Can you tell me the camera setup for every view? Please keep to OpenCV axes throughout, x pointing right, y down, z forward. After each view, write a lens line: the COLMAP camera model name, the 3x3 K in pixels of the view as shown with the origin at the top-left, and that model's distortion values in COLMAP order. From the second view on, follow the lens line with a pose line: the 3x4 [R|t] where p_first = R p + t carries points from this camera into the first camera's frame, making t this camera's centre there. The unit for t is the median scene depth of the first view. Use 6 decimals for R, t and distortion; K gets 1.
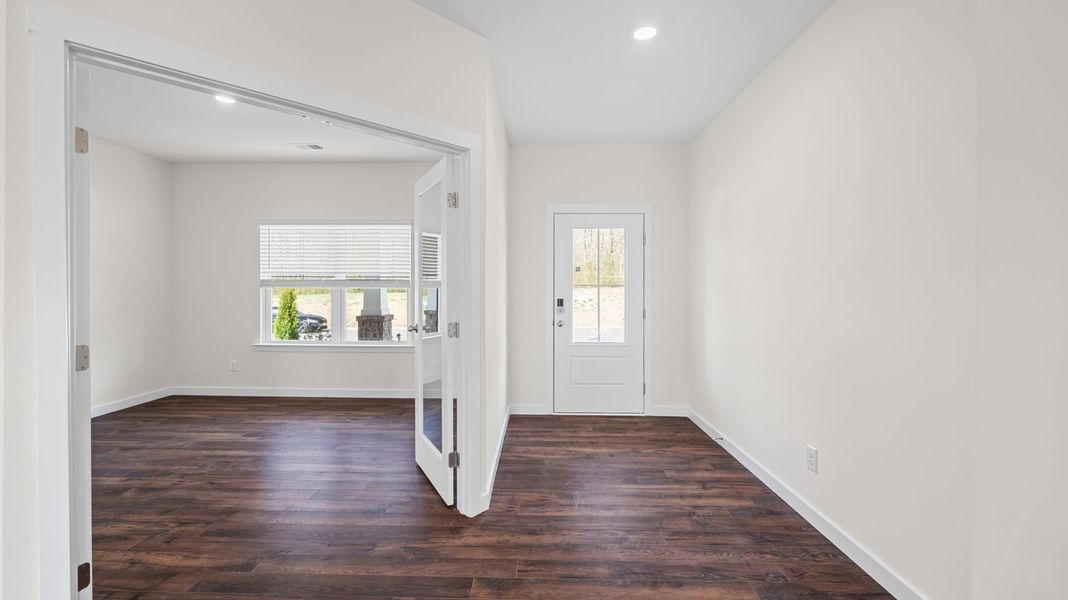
lens RADIAL K [[430.2, 0, 529.7], [0, 430.2, 294.1], [0, 0, 1]] dist [-0.000838, -0.000138]
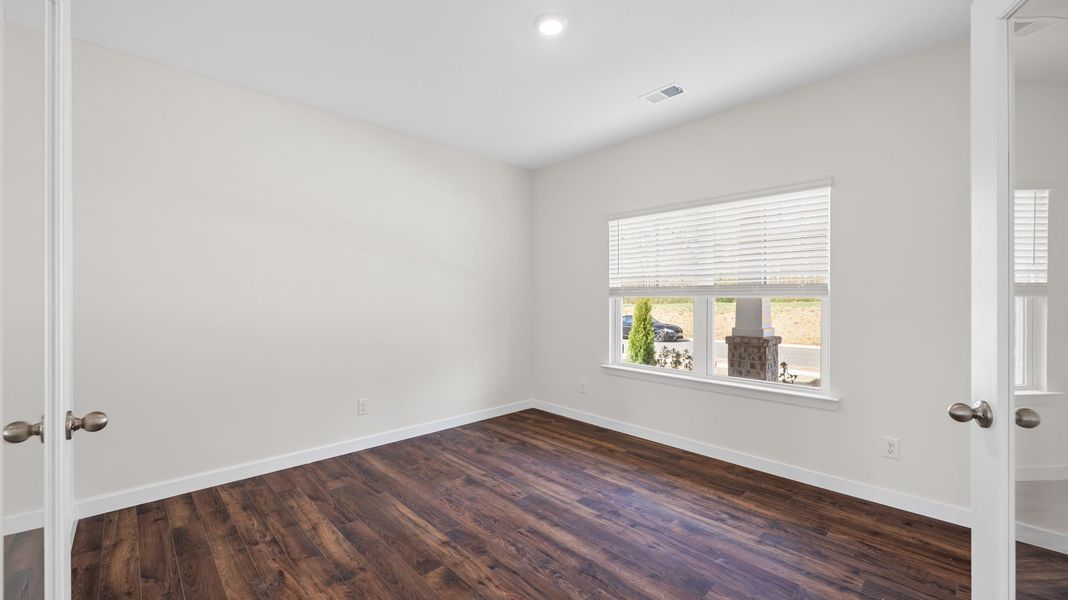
lens RADIAL K [[430.2, 0, 529.7], [0, 430.2, 294.1], [0, 0, 1]] dist [-0.000838, -0.000138]
pose [[0.710166, -0.008149, -0.703987, -0.132554], [-0.007155, 0.999798, -0.018790, -0.003794], [0.703998, 0.018381, 0.709964, 0.264397]]
